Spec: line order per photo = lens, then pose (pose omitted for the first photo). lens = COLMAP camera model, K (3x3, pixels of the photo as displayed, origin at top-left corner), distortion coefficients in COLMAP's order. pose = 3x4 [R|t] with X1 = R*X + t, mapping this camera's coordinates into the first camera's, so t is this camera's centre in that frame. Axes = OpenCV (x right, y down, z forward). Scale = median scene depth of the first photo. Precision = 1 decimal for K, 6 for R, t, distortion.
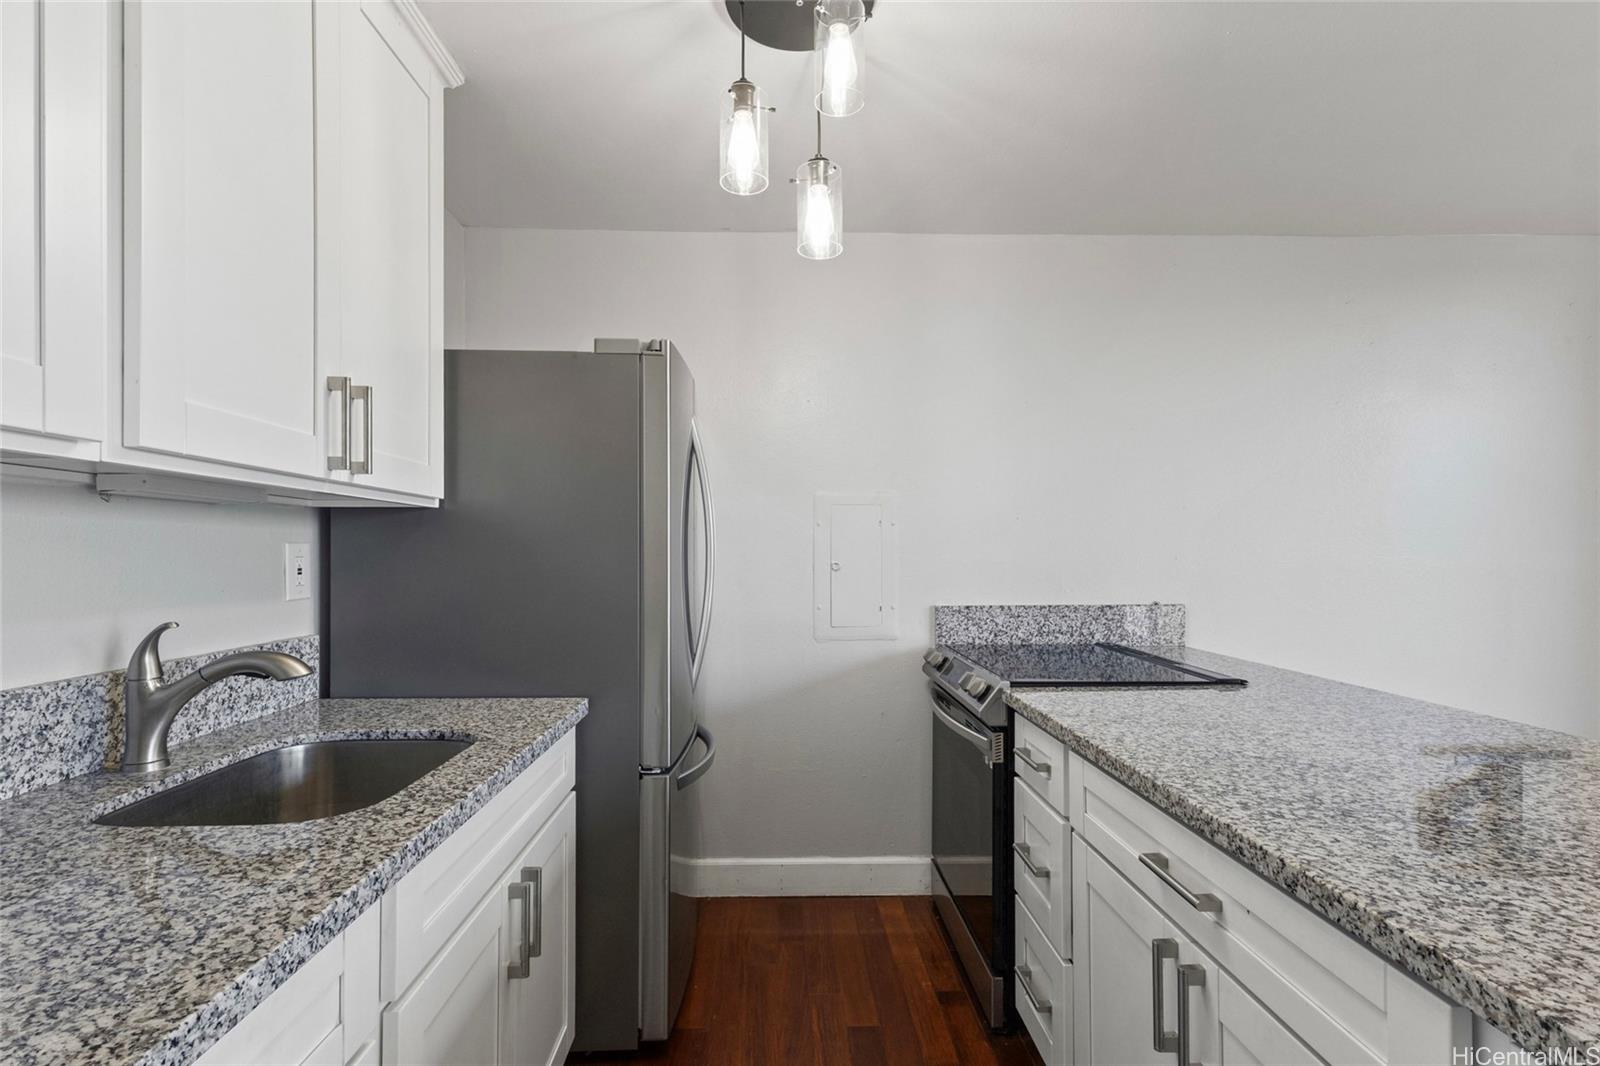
lens RADIAL K [[754.0, 0, 787.5], [0, 754.0, 549.3], [0, 0, 1]] dist [0.000679, 0.003349]
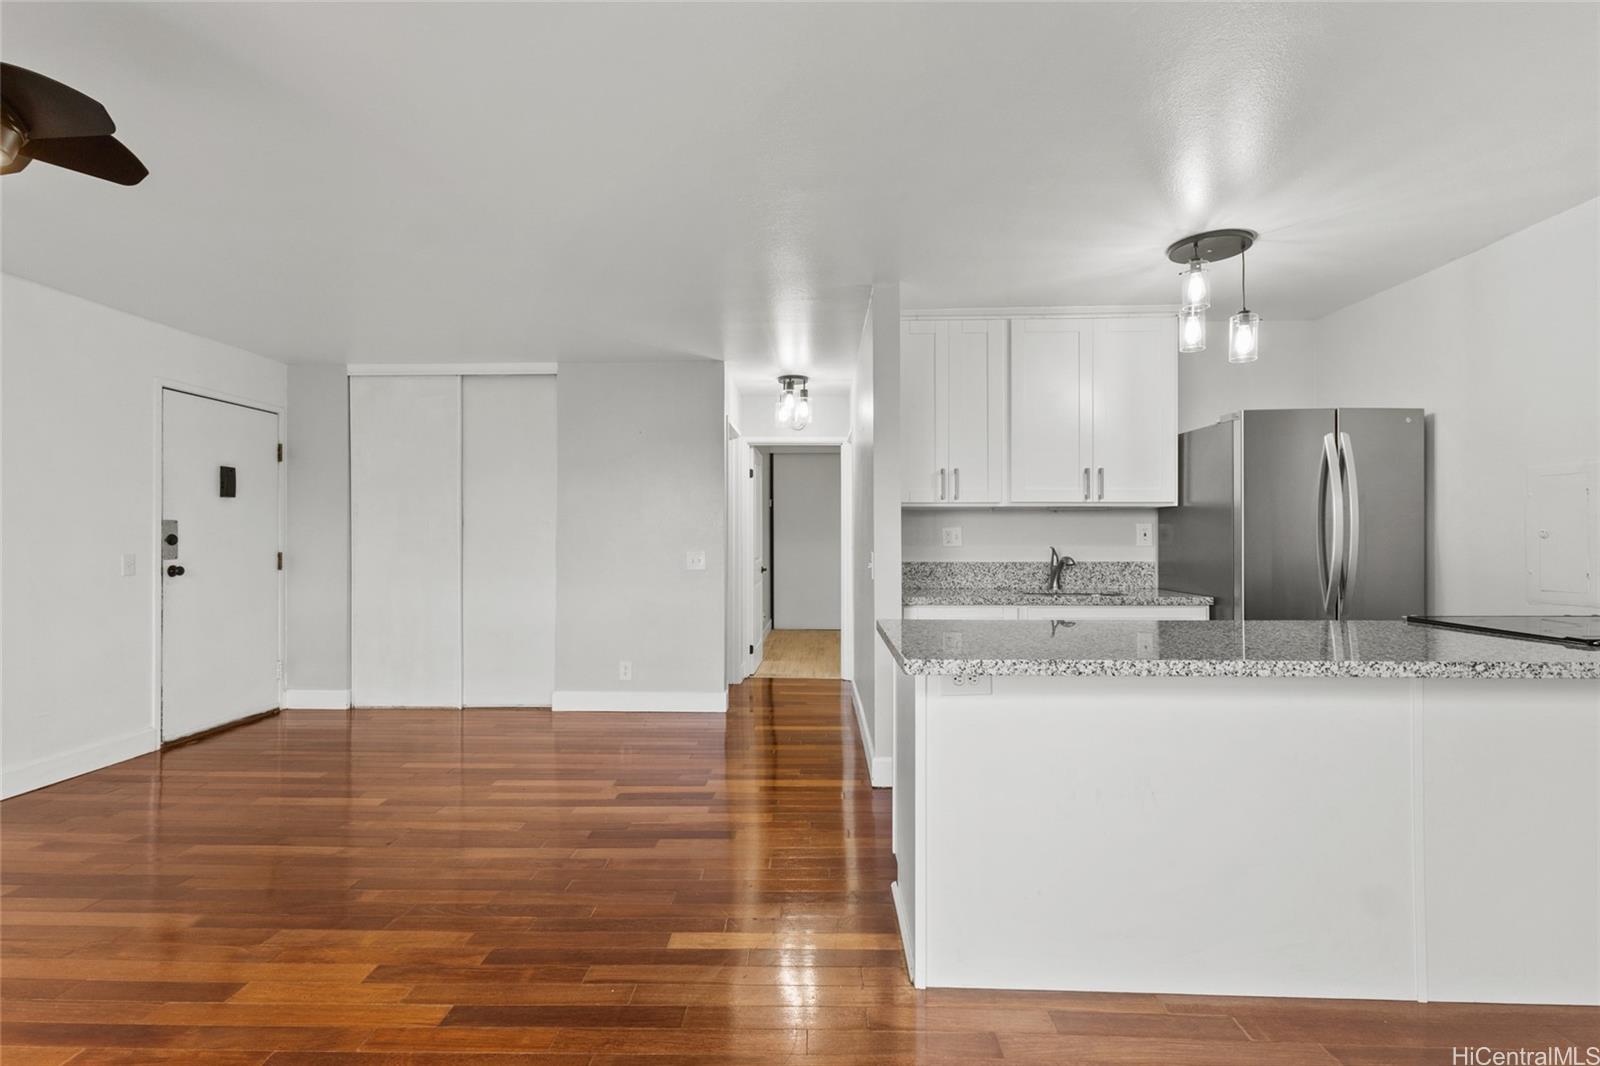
lens RADIAL K [[754.0, 0, 796.5], [0, 754.0, 532.3], [0, 0, 1]] dist [0.000679, 0.003349]
pose [[-0.053287, -0.007745, -0.998549, 1.235966], [0.008120, 0.999933, -0.008189, 0.020906], [0.998546, -0.008545, -0.053220, -0.002833]]
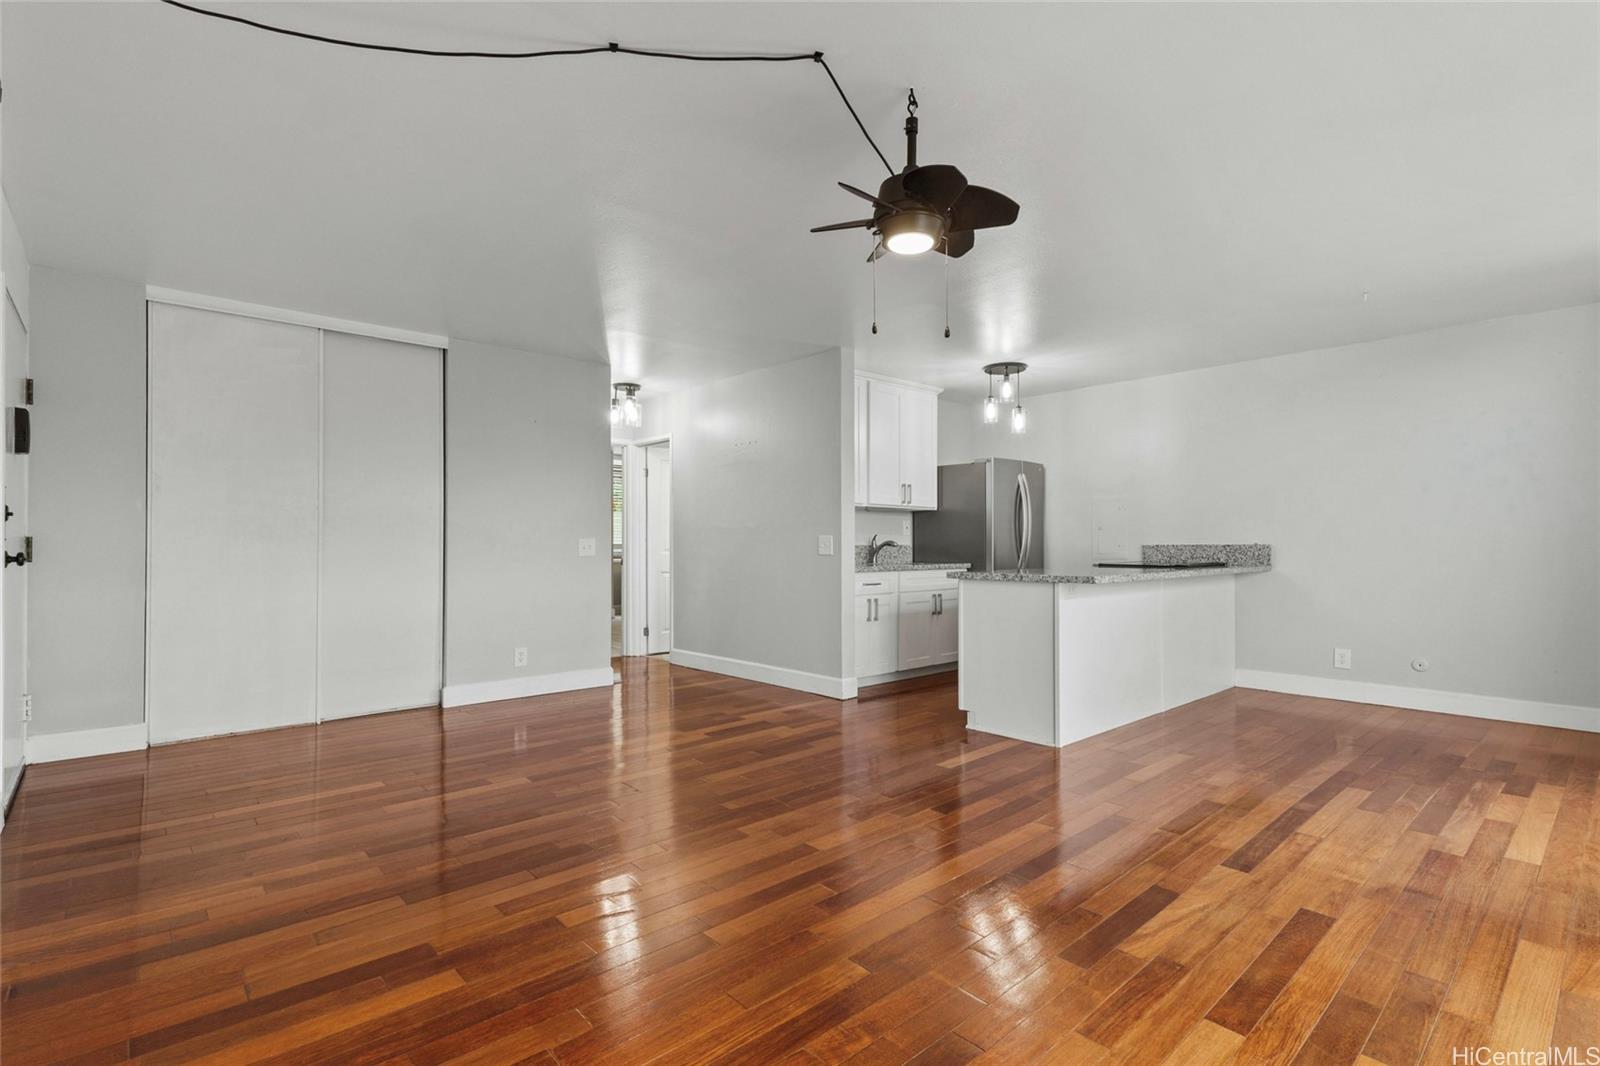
lens RADIAL K [[754.0, 0, 795.5], [0, 754.0, 540.7], [0, 0, 1]] dist [0.000679, 0.003349]
pose [[0.653518, 0.000514, -0.756910, 1.262078], [0.003759, 0.999985, 0.003925, 0.051960], [0.756901, -0.005411, 0.653507, -1.295384]]
